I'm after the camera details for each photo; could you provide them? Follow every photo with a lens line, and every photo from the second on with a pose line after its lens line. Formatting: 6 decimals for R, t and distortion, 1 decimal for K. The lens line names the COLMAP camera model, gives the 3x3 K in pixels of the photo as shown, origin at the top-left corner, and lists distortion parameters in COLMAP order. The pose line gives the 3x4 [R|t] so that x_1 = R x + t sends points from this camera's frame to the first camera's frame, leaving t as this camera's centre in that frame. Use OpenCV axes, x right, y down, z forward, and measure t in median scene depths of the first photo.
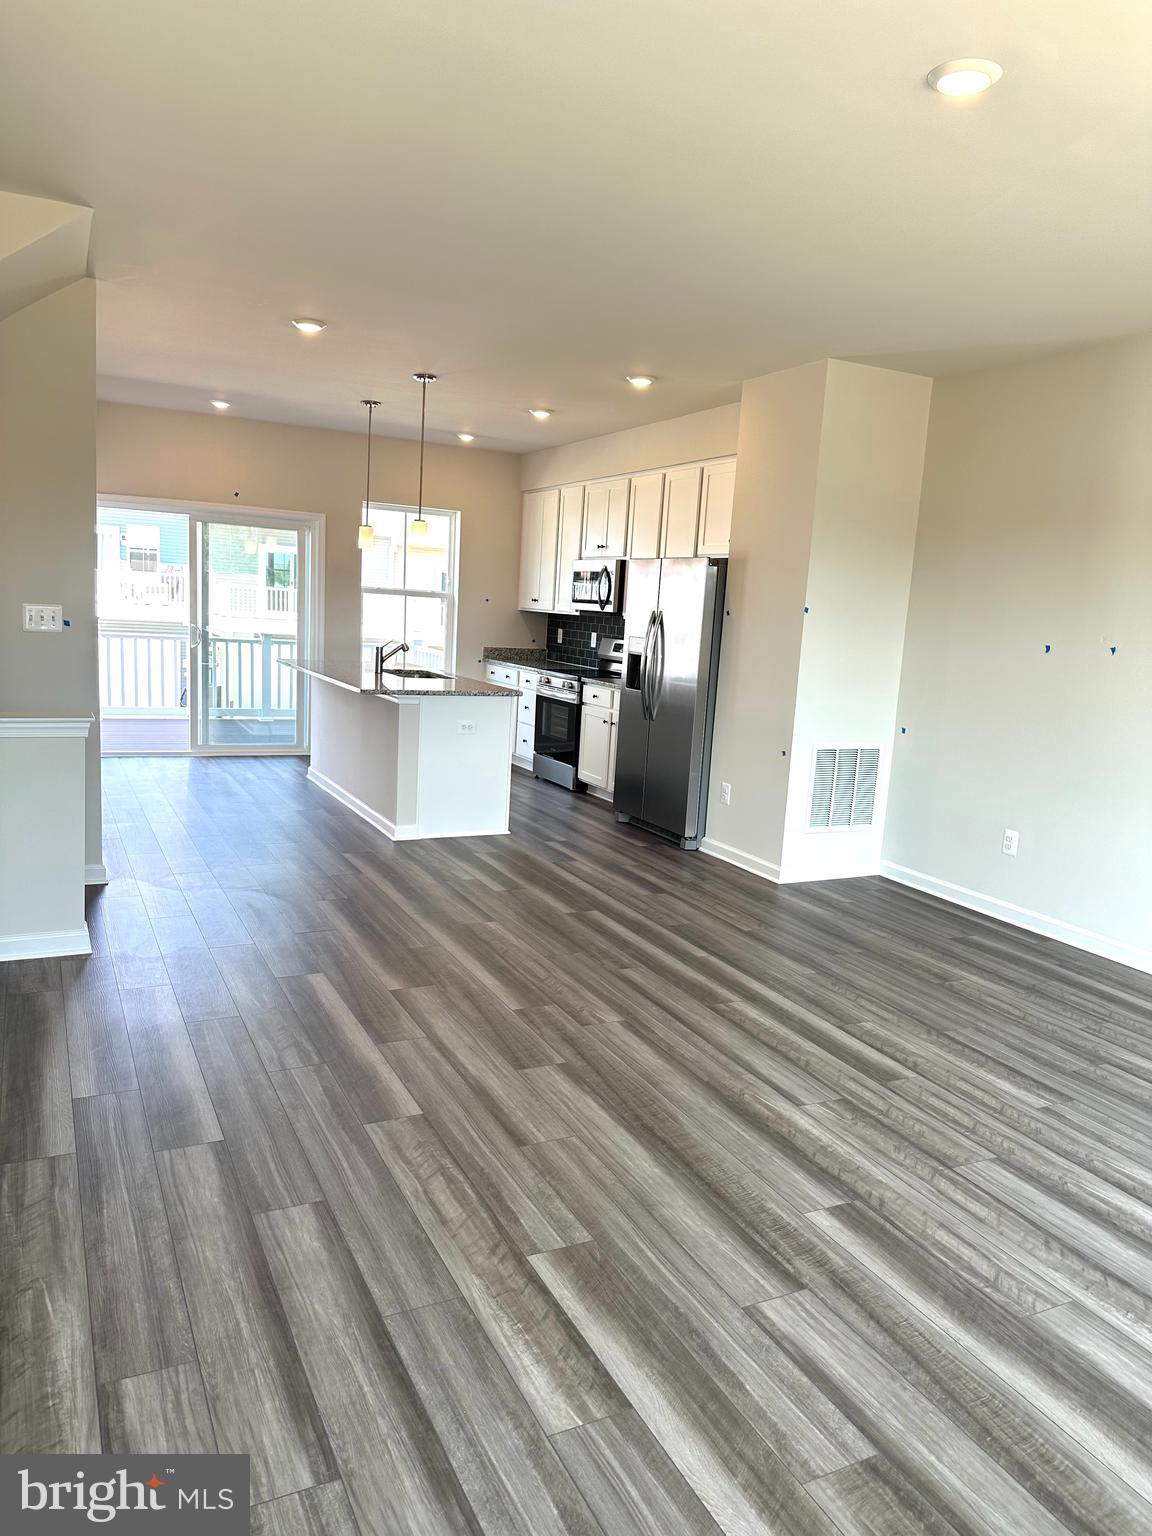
lens RADIAL K [[1064.3, 0, 576.0], [0, 1064.3, 768.0], [0, 0, 1]] dist [0.076626, -0.108151]
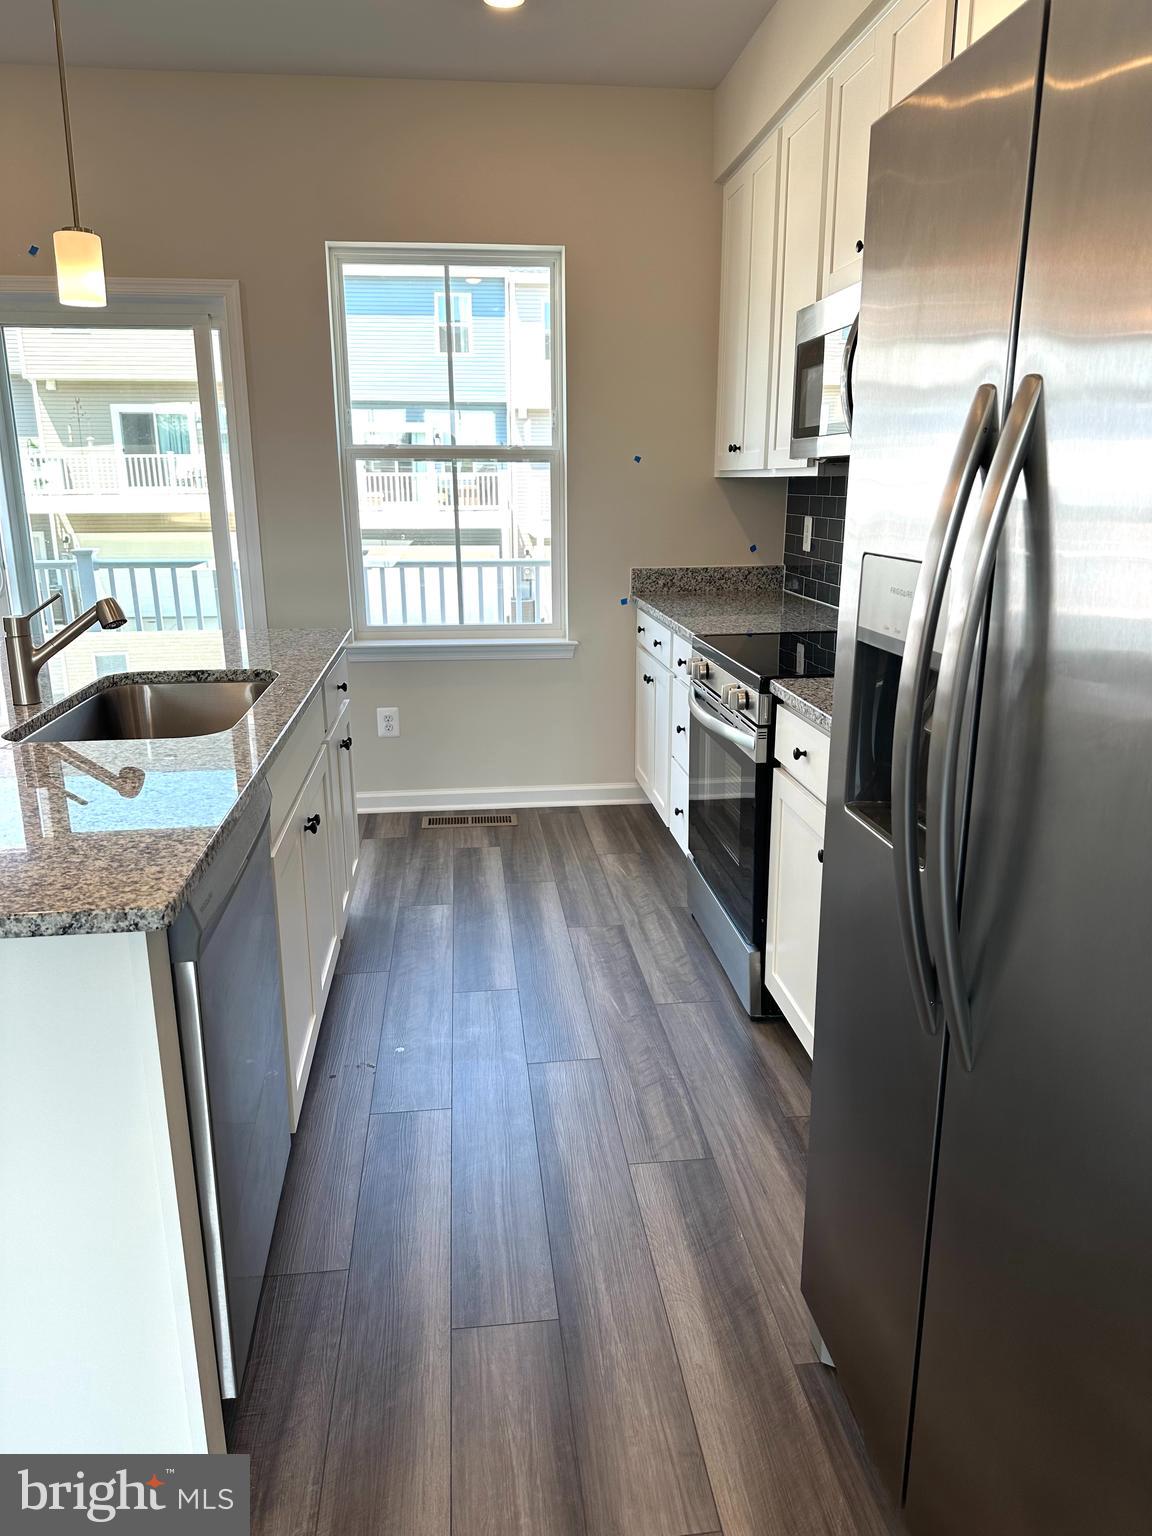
lens RADIAL K [[1064.3, 0, 576.0], [0, 1064.3, 768.0], [0, 0, 1]] dist [0.076626, -0.108151]
pose [[0.934692, 0.029906, -0.354198, 0.062273], [0.004817, 0.995297, 0.096748, -0.089857], [0.355426, -0.092135, 0.930152, 0.692514]]
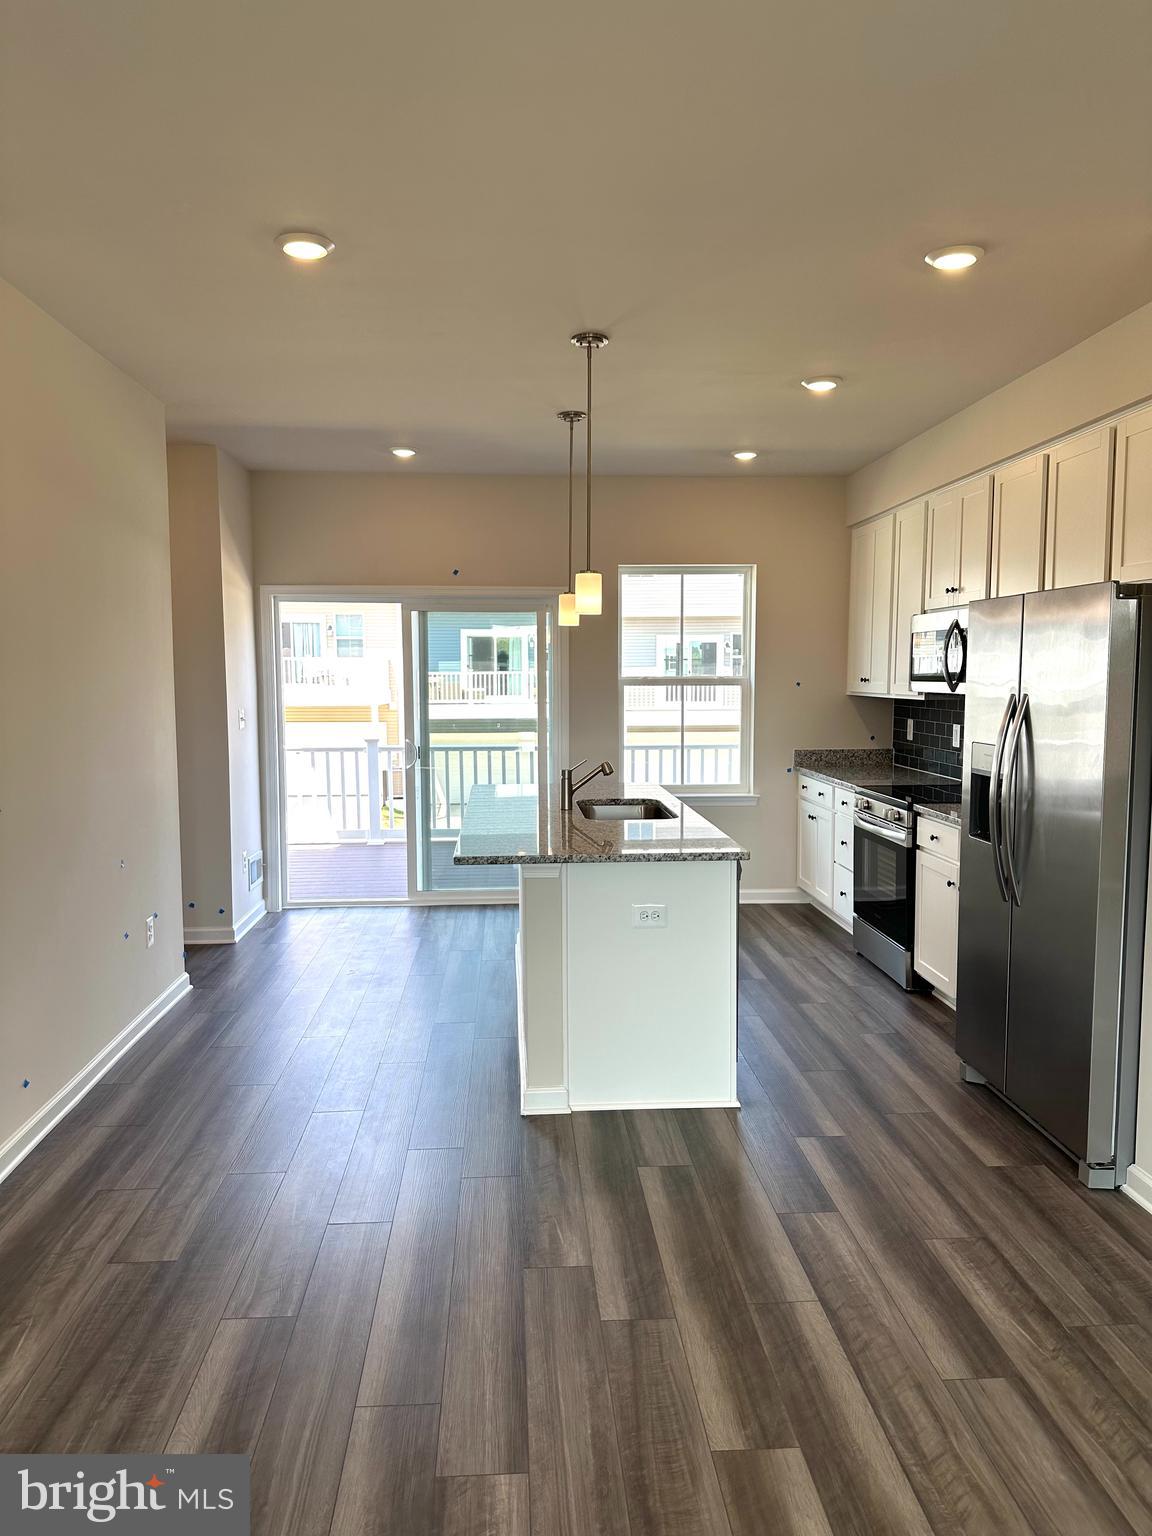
lens RADIAL K [[1064.3, 0, 576.0], [0, 1064.3, 768.0], [0, 0, 1]] dist [0.076626, -0.108151]
pose [[0.918166, -0.026233, -0.395326, 0.070205], [-0.003470, 0.997235, -0.074234, -0.059676], [0.396181, 0.069531, 0.915536, 0.365270]]
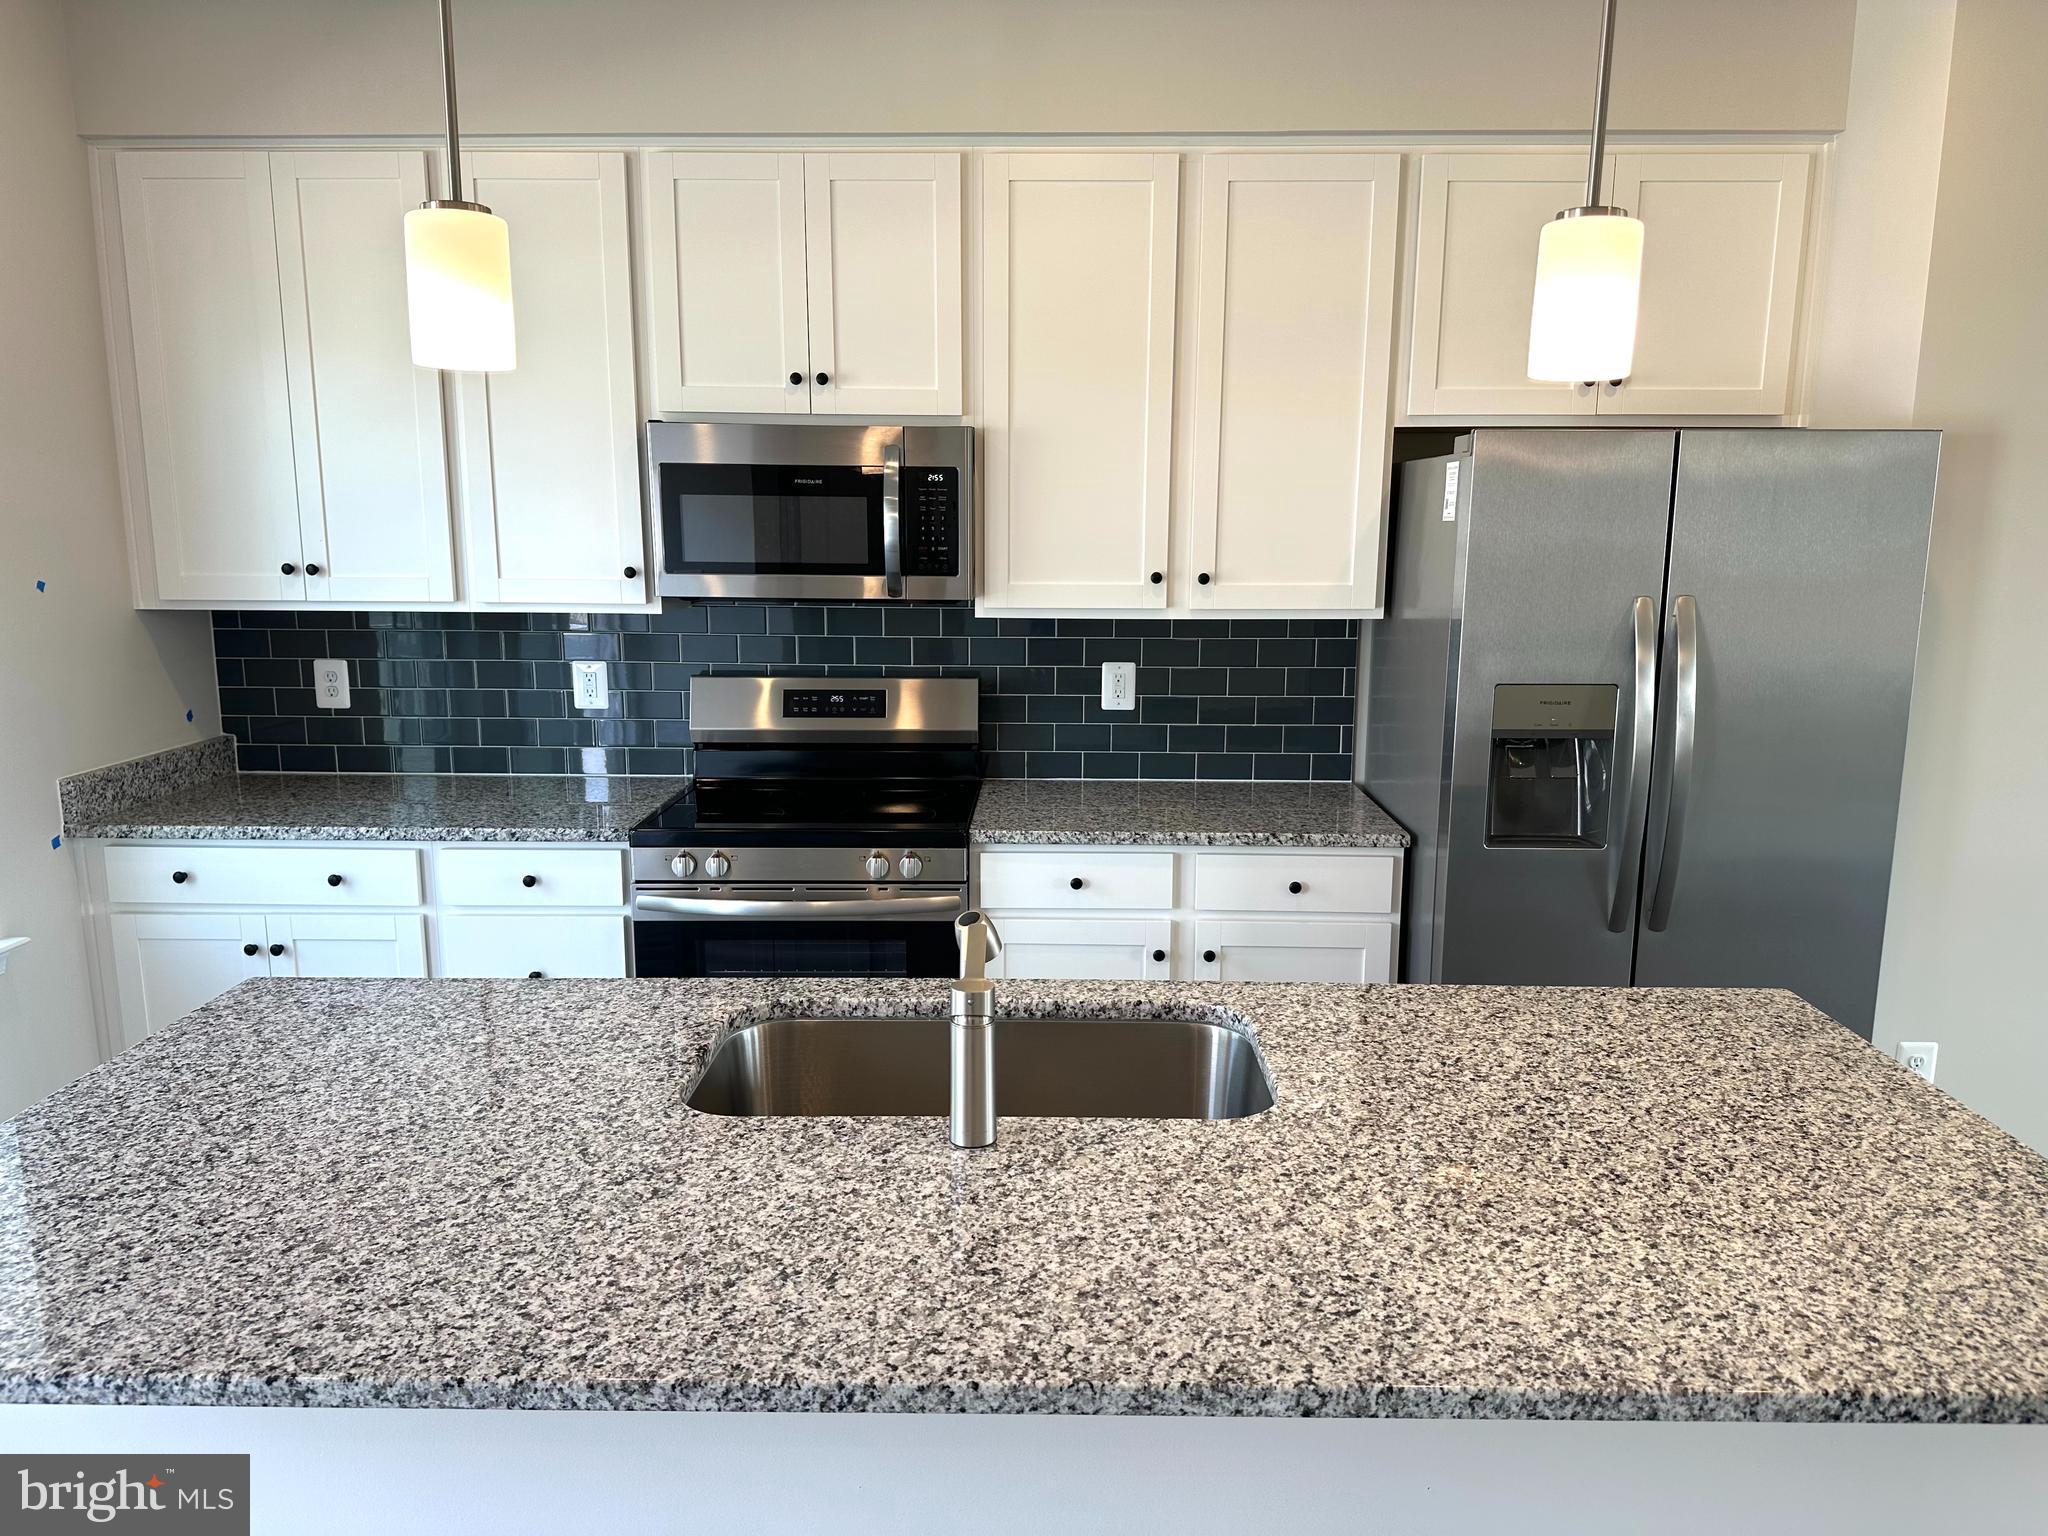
lens RADIAL K [[1419.0, 0, 1024.0], [0, 1419.0, 768.0], [0, 0, 1]] dist [0.076626, -0.108151]
pose [[0.451717, -0.209125, 0.867305, -0.324067], [0.156993, 0.975602, 0.153472, -0.159861], [-0.878240, 0.066835, 0.473528, 0.800144]]
